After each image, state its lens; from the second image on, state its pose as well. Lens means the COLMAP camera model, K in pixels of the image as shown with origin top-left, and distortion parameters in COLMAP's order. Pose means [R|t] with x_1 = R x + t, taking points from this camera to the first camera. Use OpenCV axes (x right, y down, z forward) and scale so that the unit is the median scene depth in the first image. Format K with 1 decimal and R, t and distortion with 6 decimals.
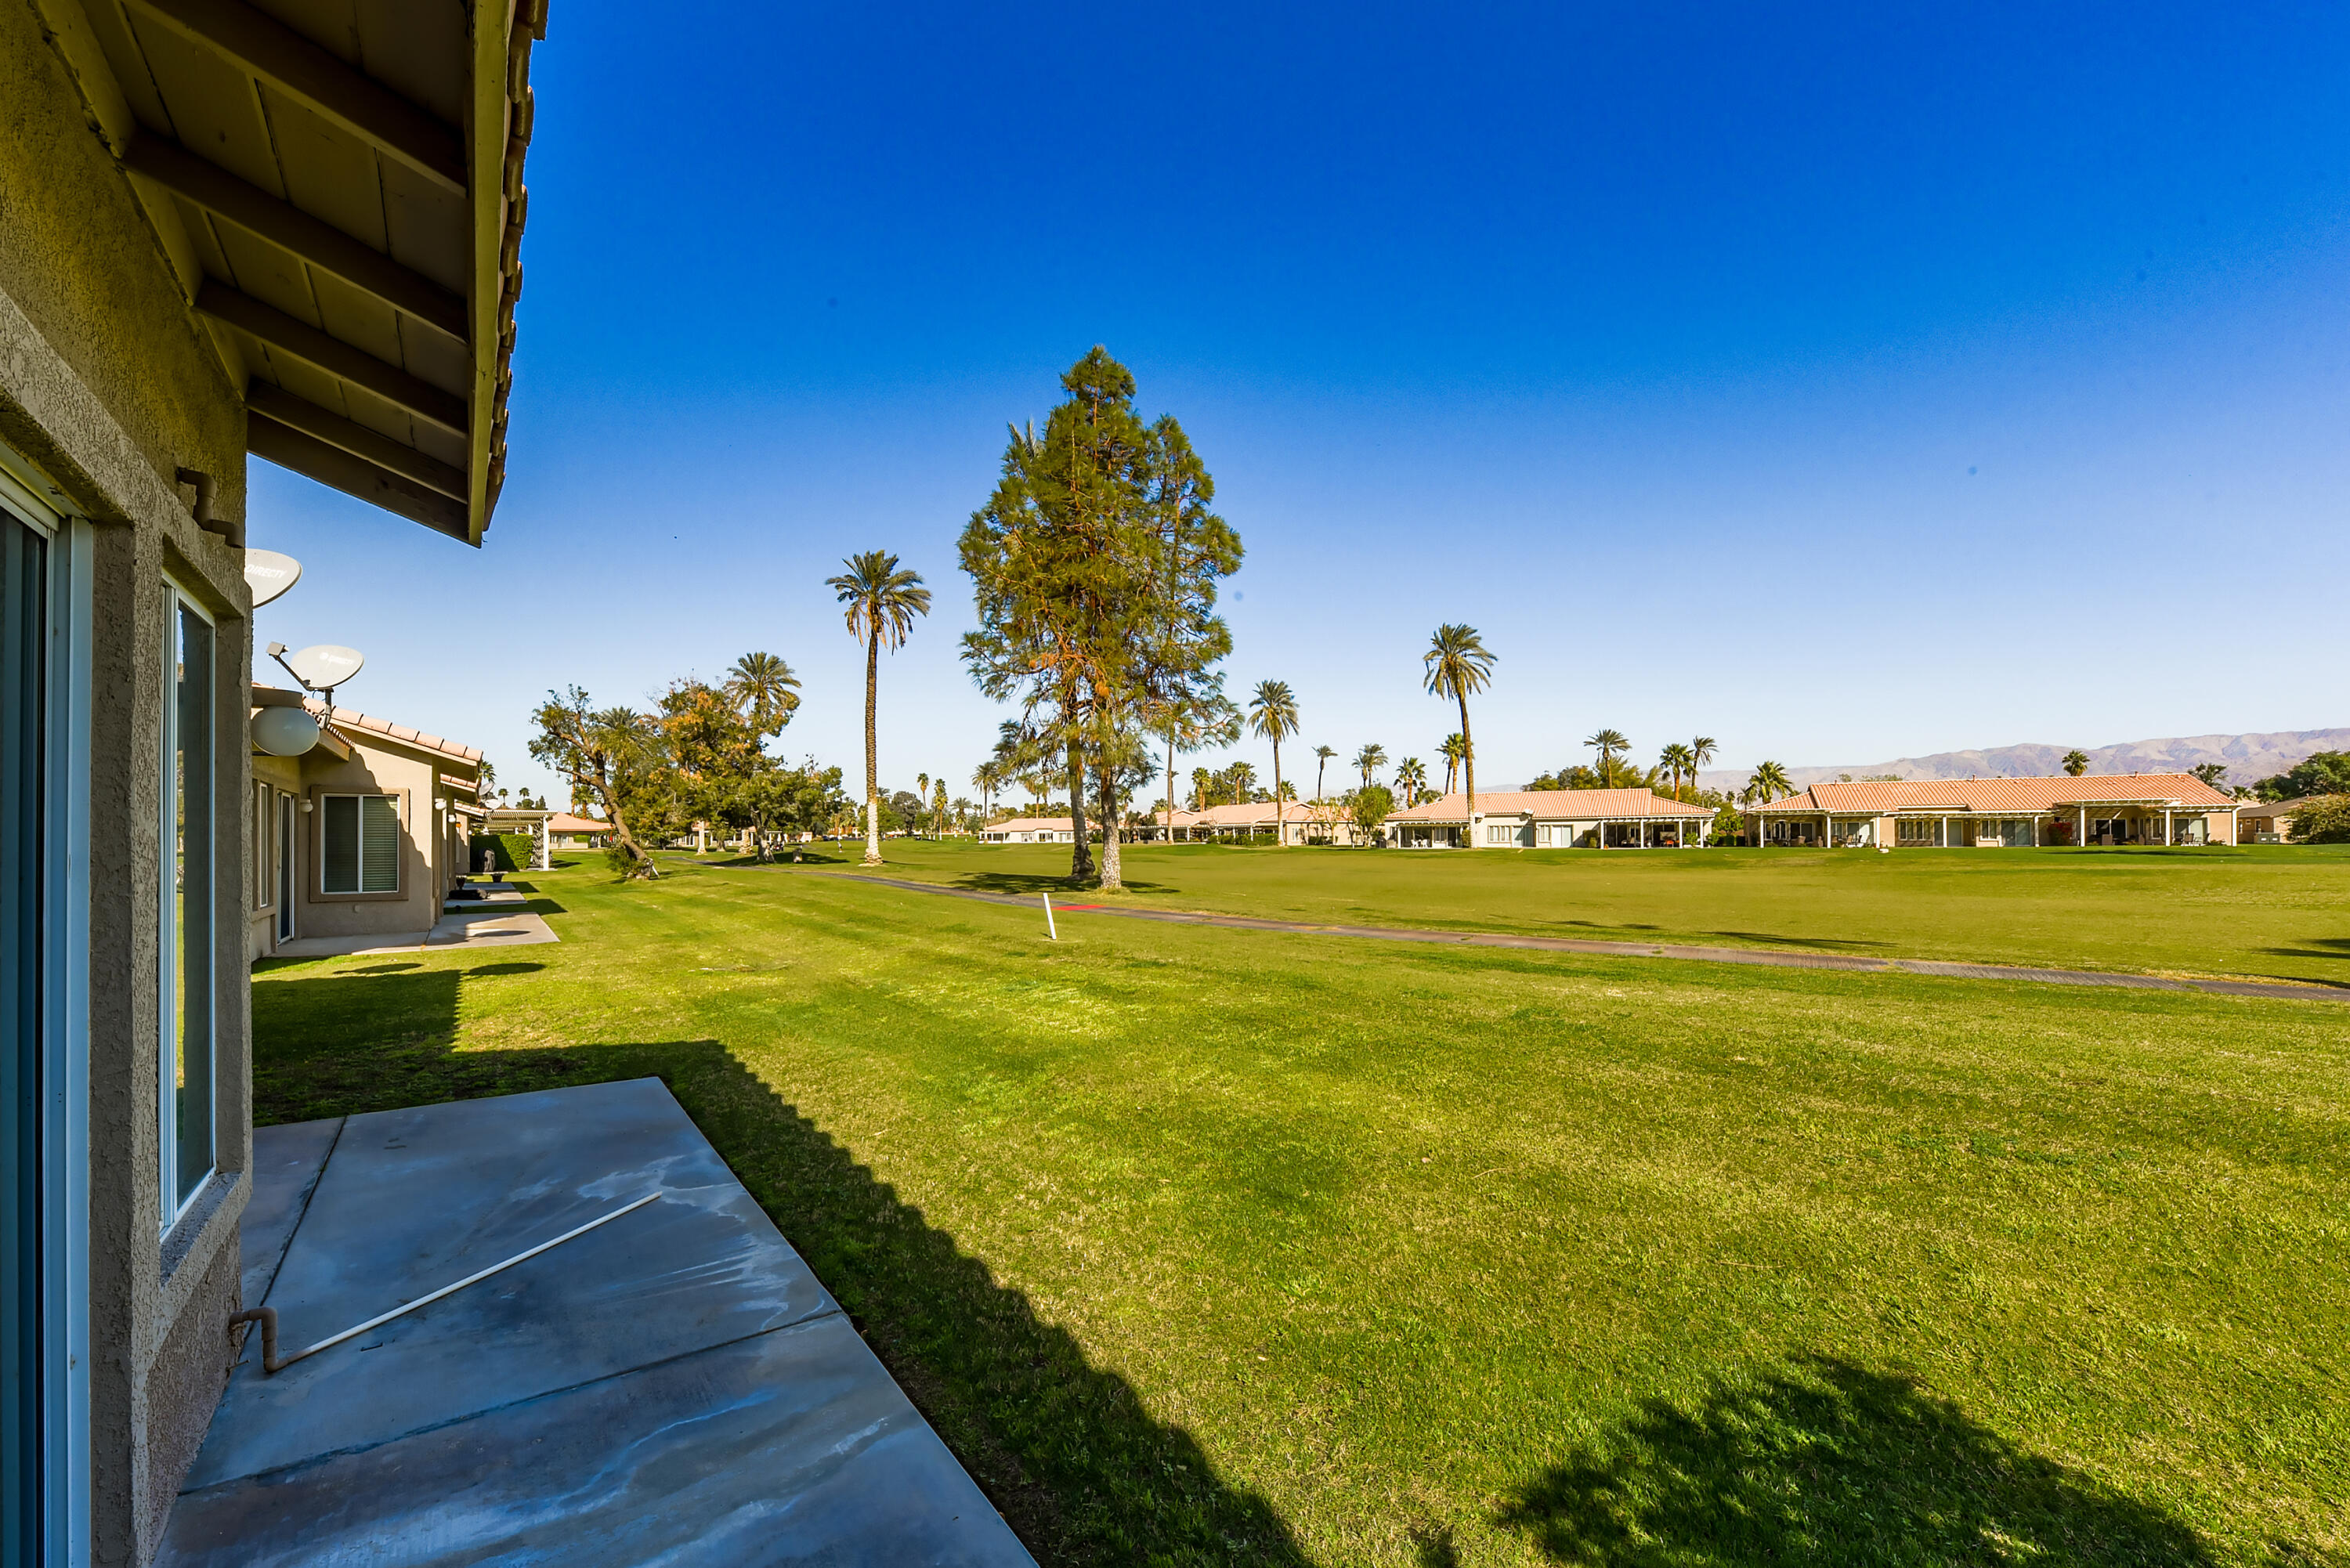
lens RADIAL K [[953.3, 0, 1173.2], [0, 953.3, 833.8], [0, 0, 1]] dist [-0.000398, -0.000247]
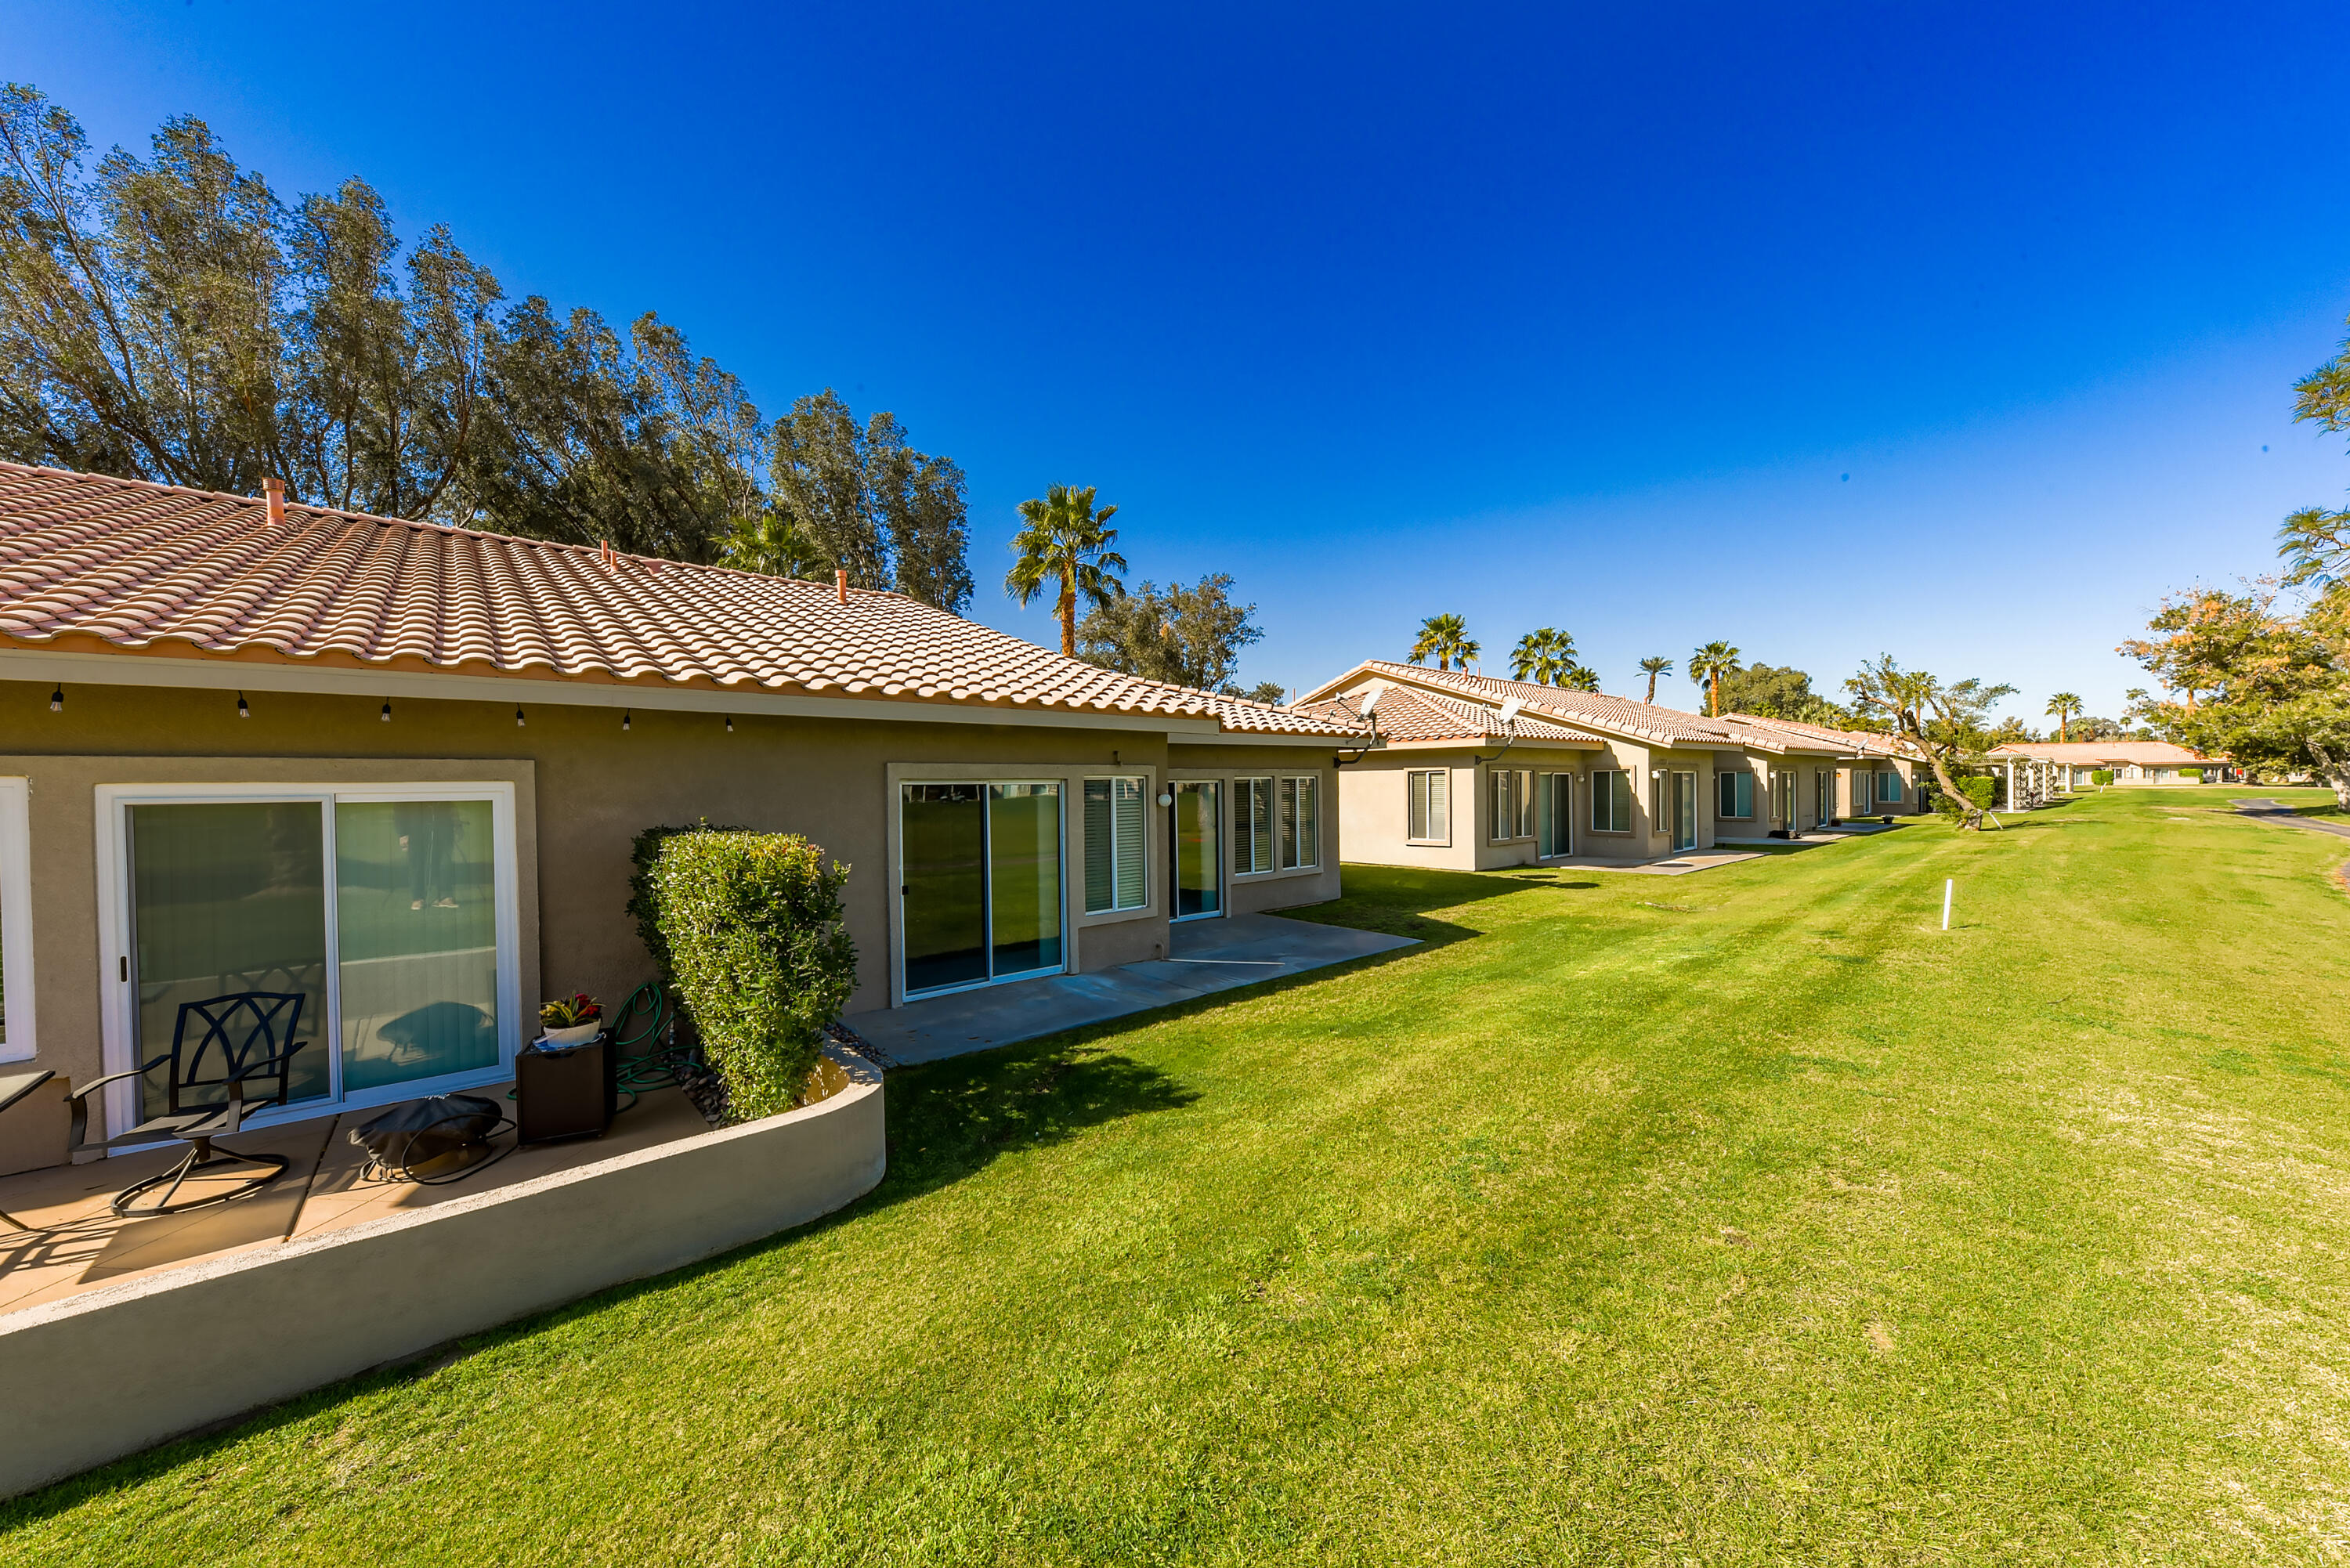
lens RADIAL K [[842.7, 0, 1184.0], [0, 842.7, 794.3], [0, 0, 1]] dist [-0.000593, -0.002193]
pose [[0.088672, 0.018136, -0.995896, 1.910026], [0.017725, 0.999647, 0.019782, -0.156638], [0.995903, -0.019406, 0.088319, 0.571947]]
